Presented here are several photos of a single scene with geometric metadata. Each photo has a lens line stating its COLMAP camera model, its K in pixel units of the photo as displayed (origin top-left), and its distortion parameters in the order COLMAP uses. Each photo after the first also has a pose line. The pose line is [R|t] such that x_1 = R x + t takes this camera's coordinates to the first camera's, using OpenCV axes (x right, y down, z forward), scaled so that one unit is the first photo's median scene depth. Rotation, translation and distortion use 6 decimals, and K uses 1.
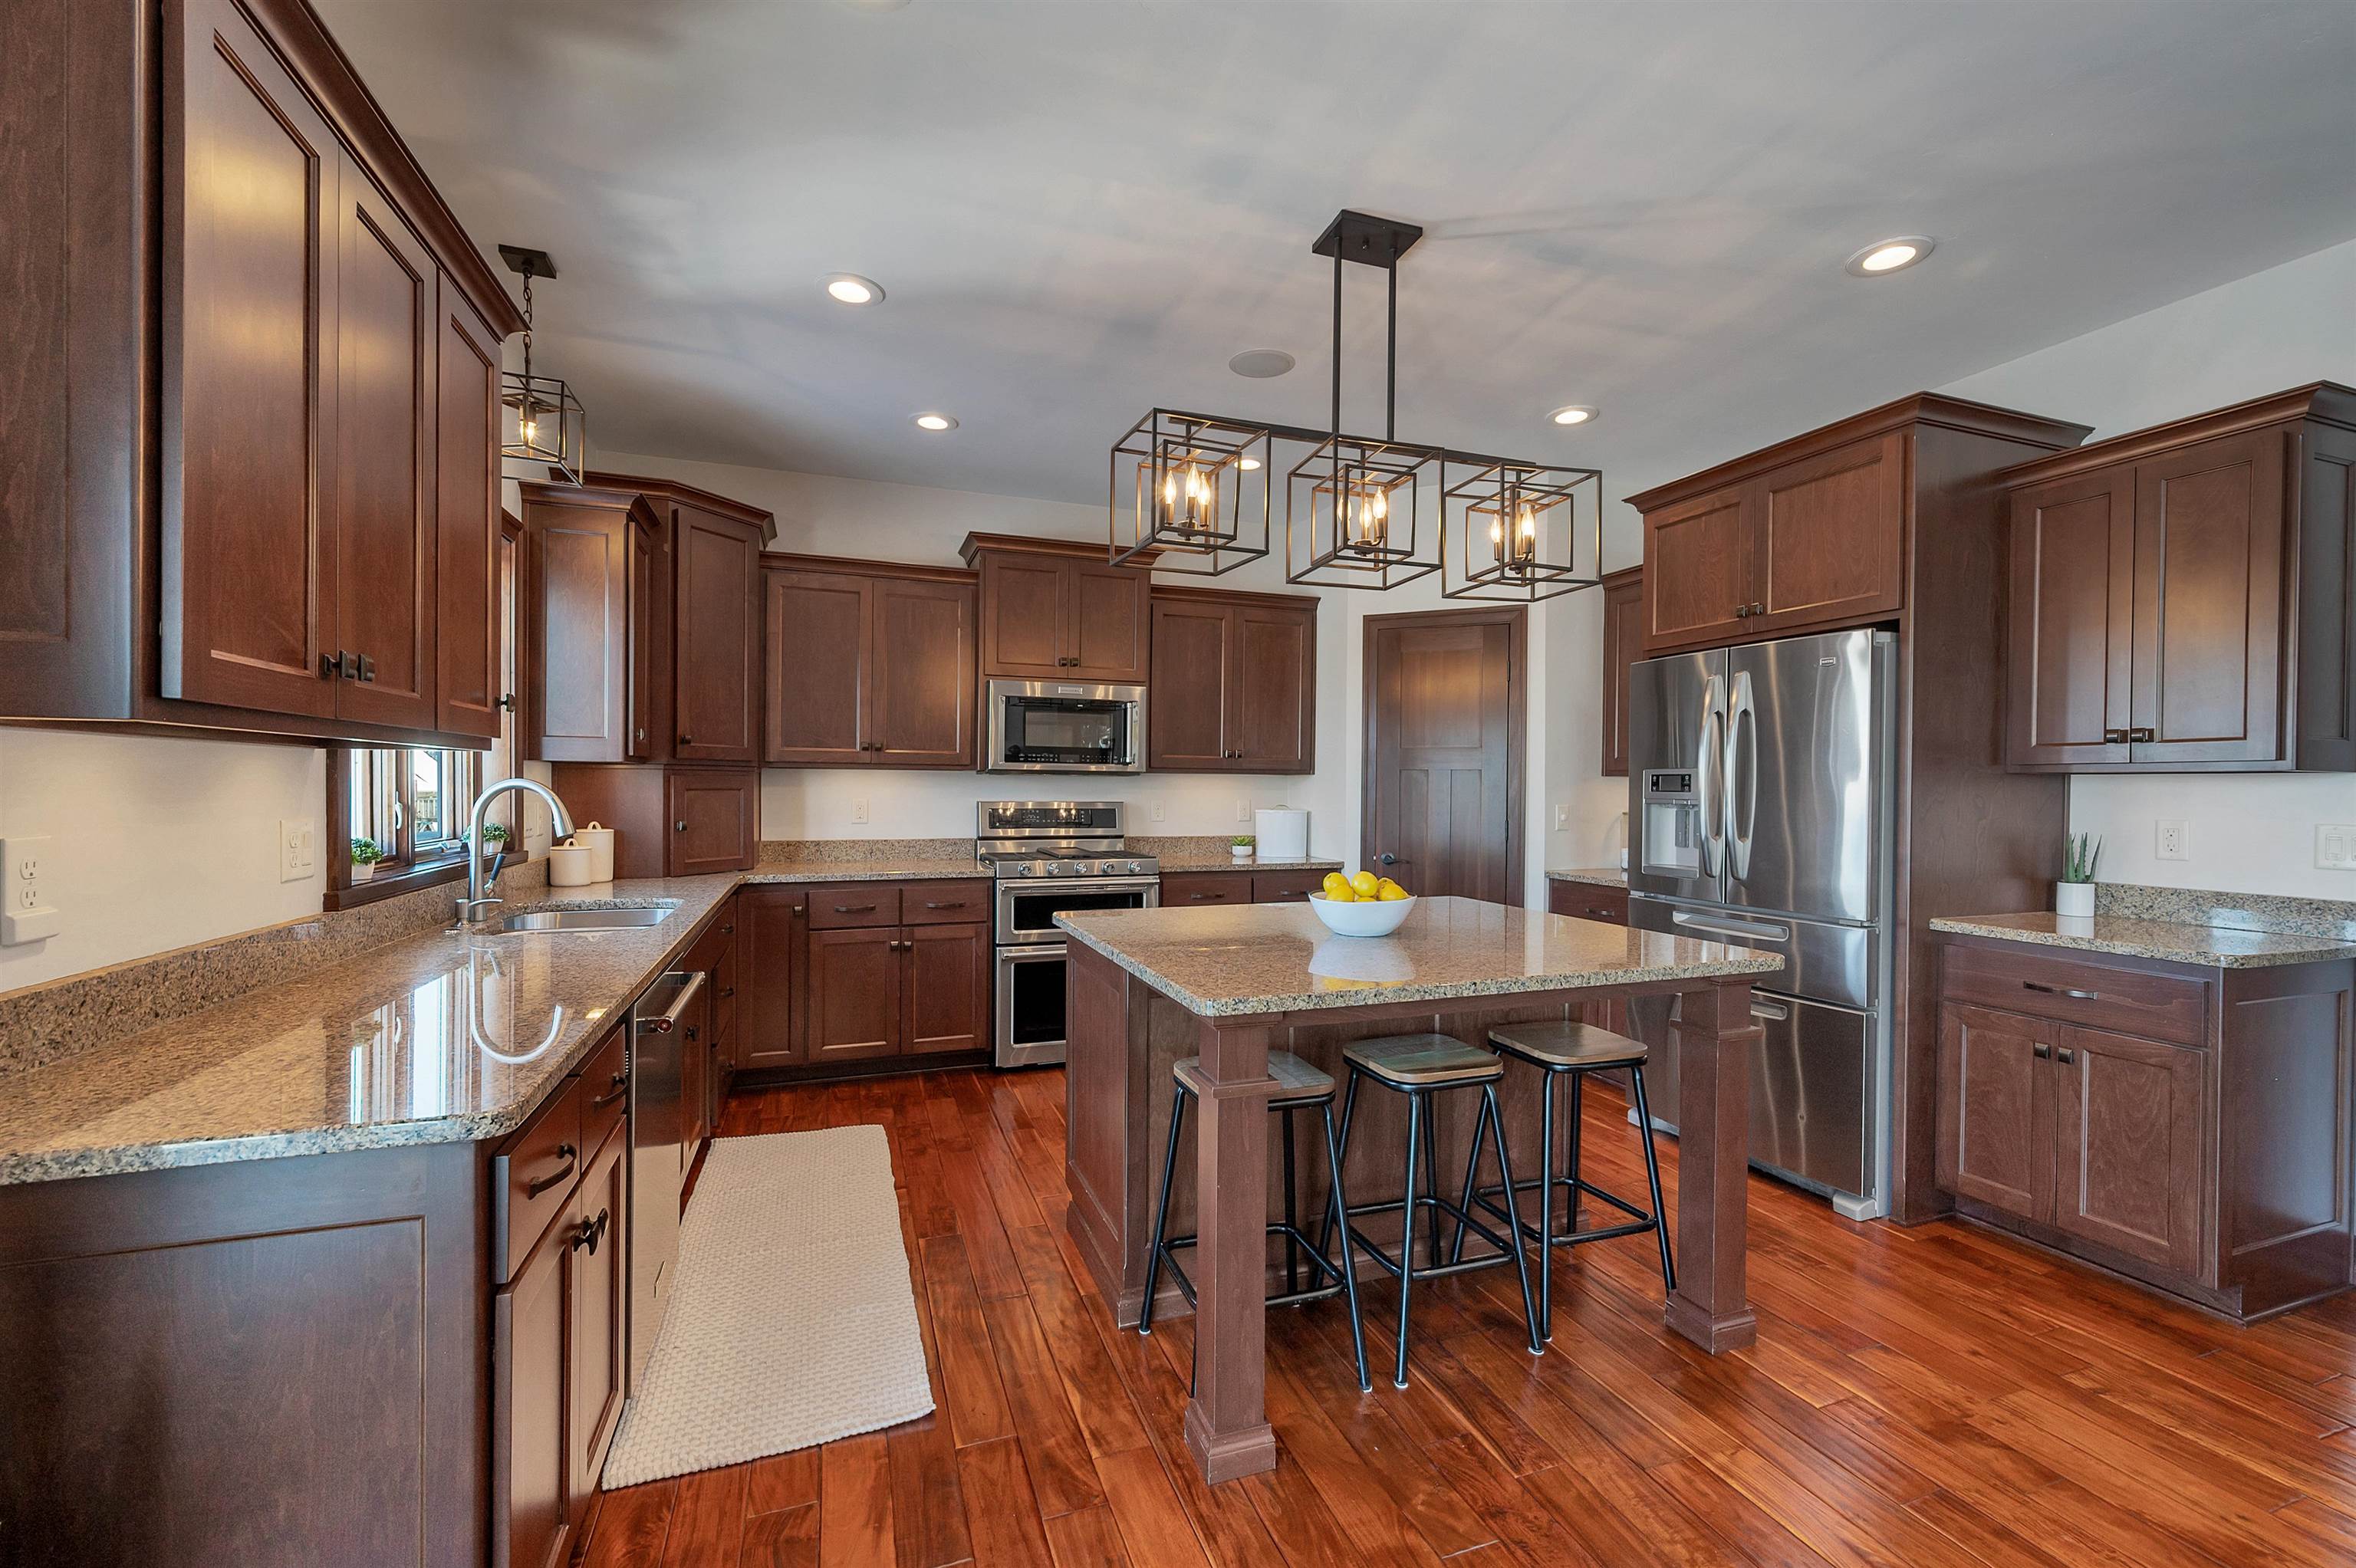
lens RADIAL K [[951.3, 0, 1181.1], [0, 951.3, 787.6], [0, 0, 1]] dist [0.003489, 0.000104]
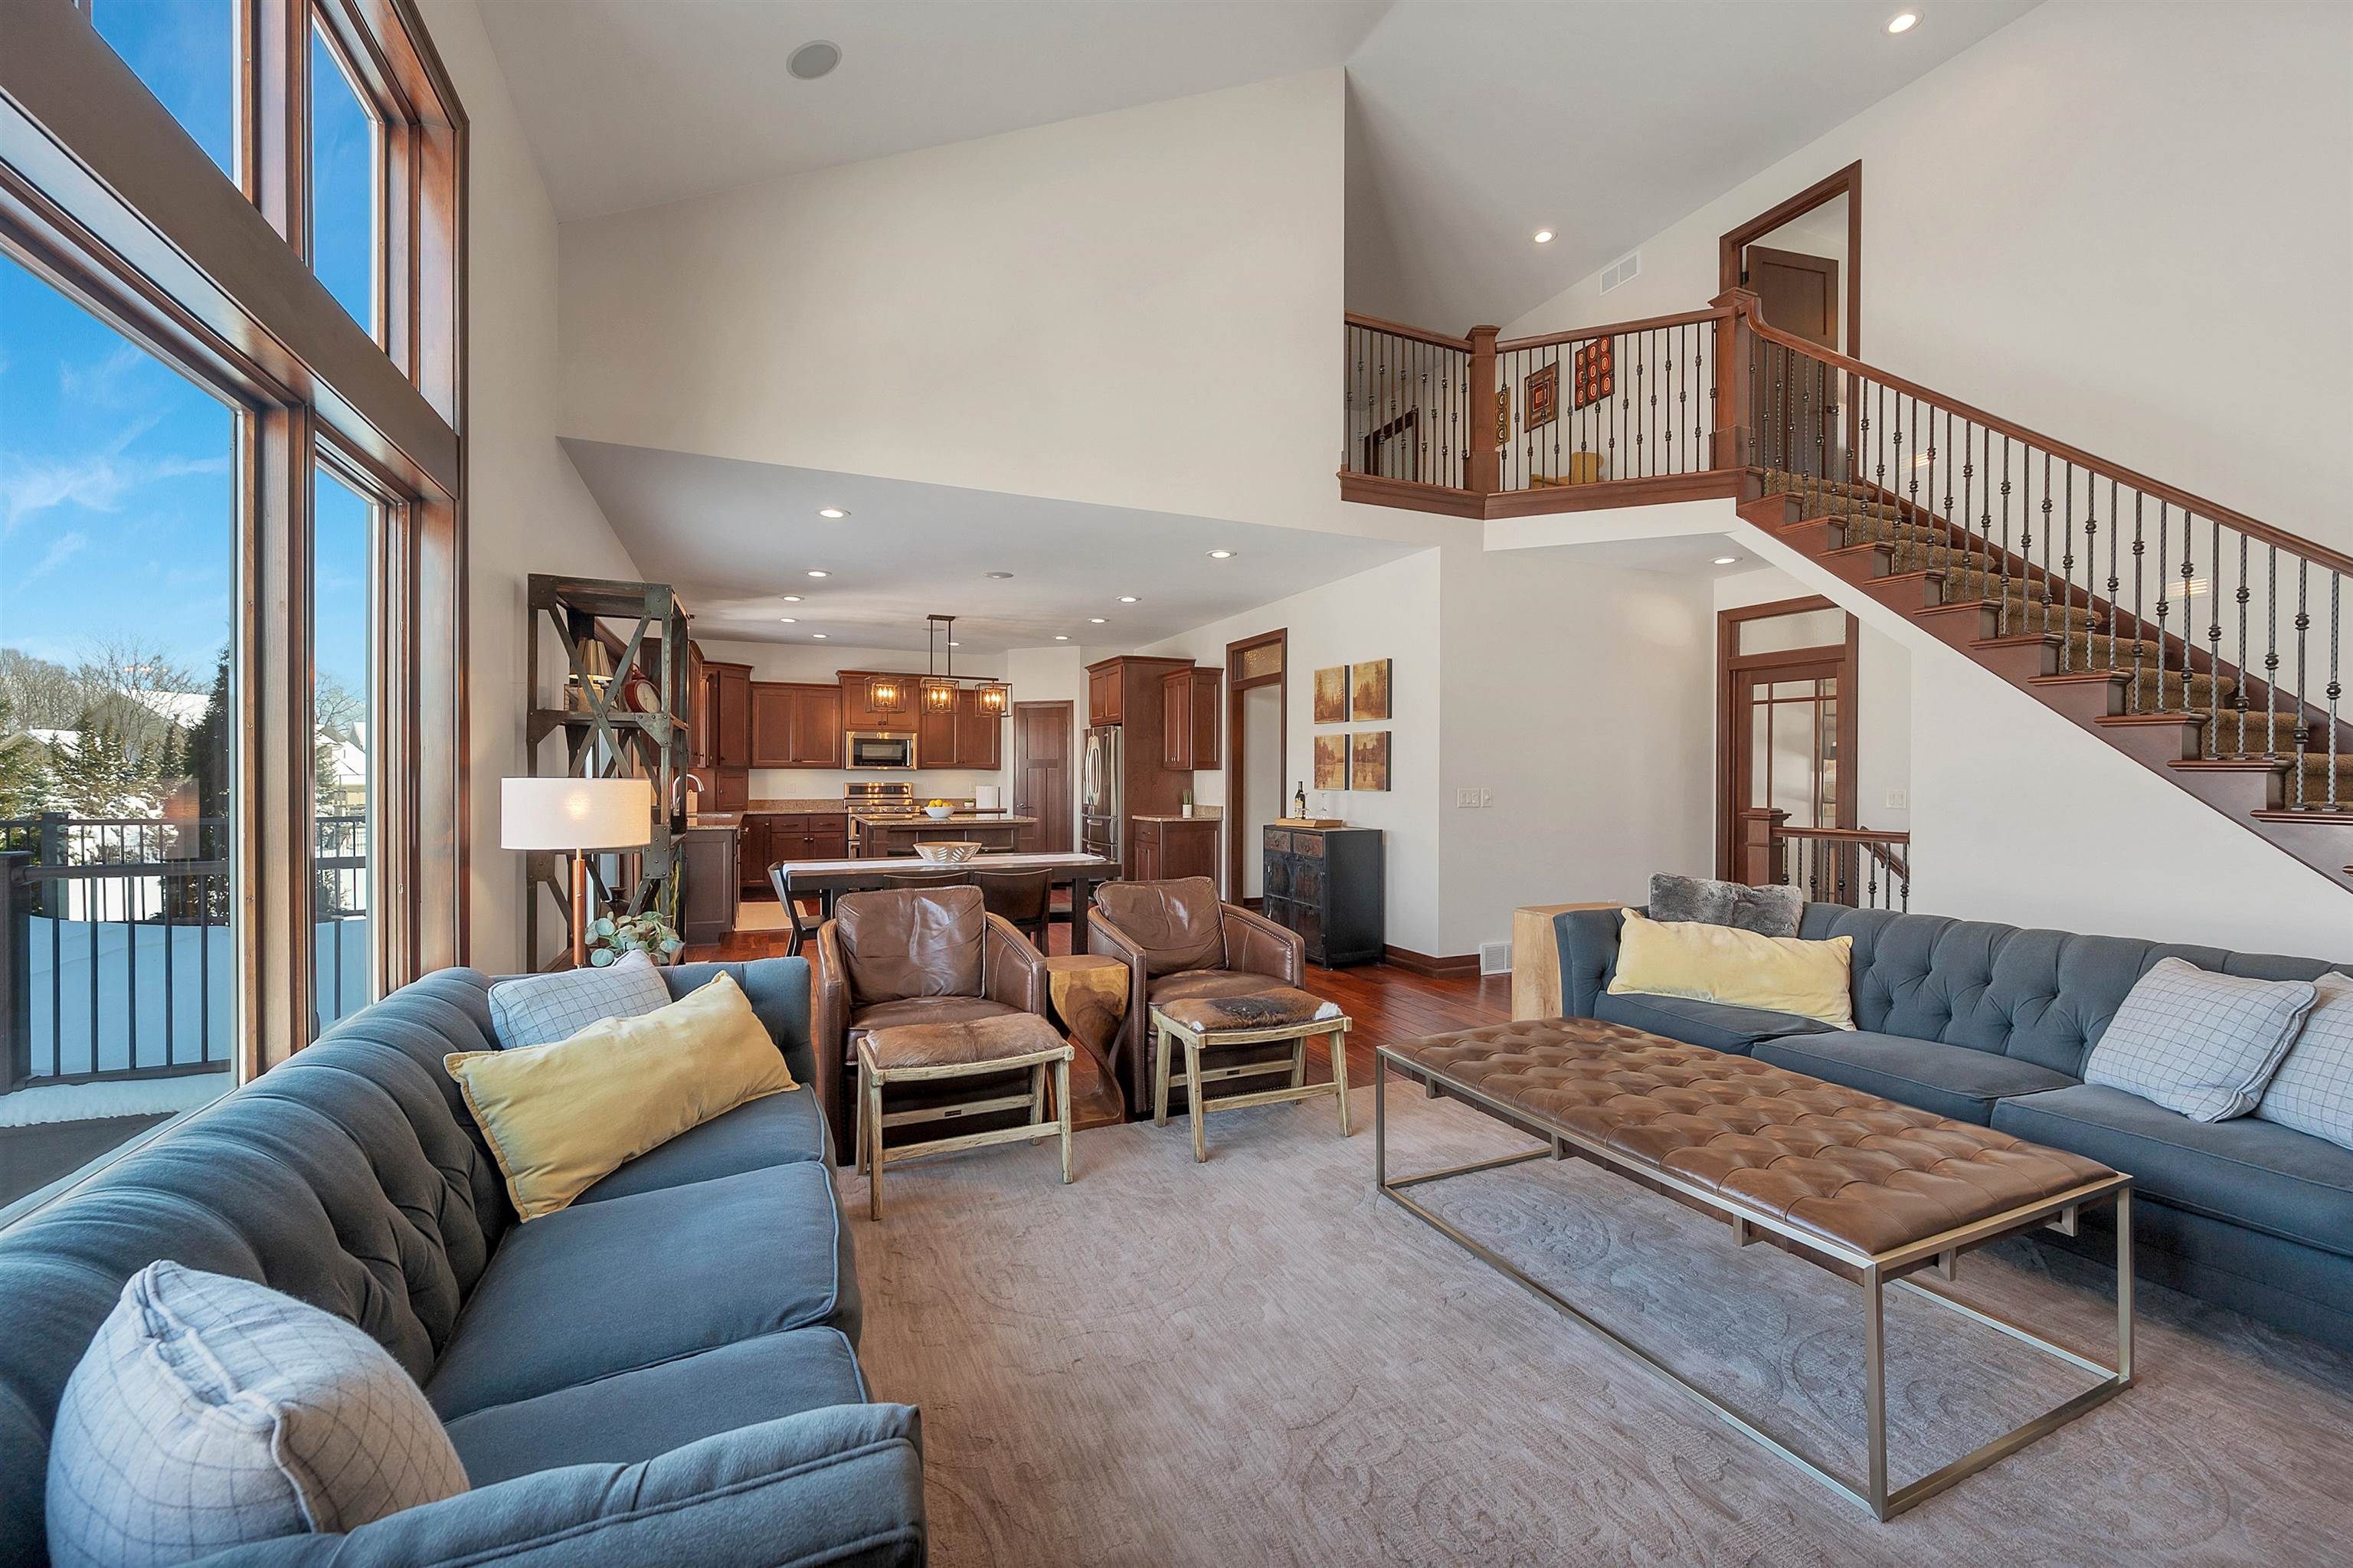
lens RADIAL K [[950.2, 0, 1173.8], [0, 950.2, 782.2], [0, 0, 1]] dist [0.003489, 0.000104]
pose [[0.996822, -0.005234, 0.079493, 0.430616], [0.005031, 0.999984, 0.002759, 0.012877], [-0.079506, -0.002350, 0.996832, -1.454519]]
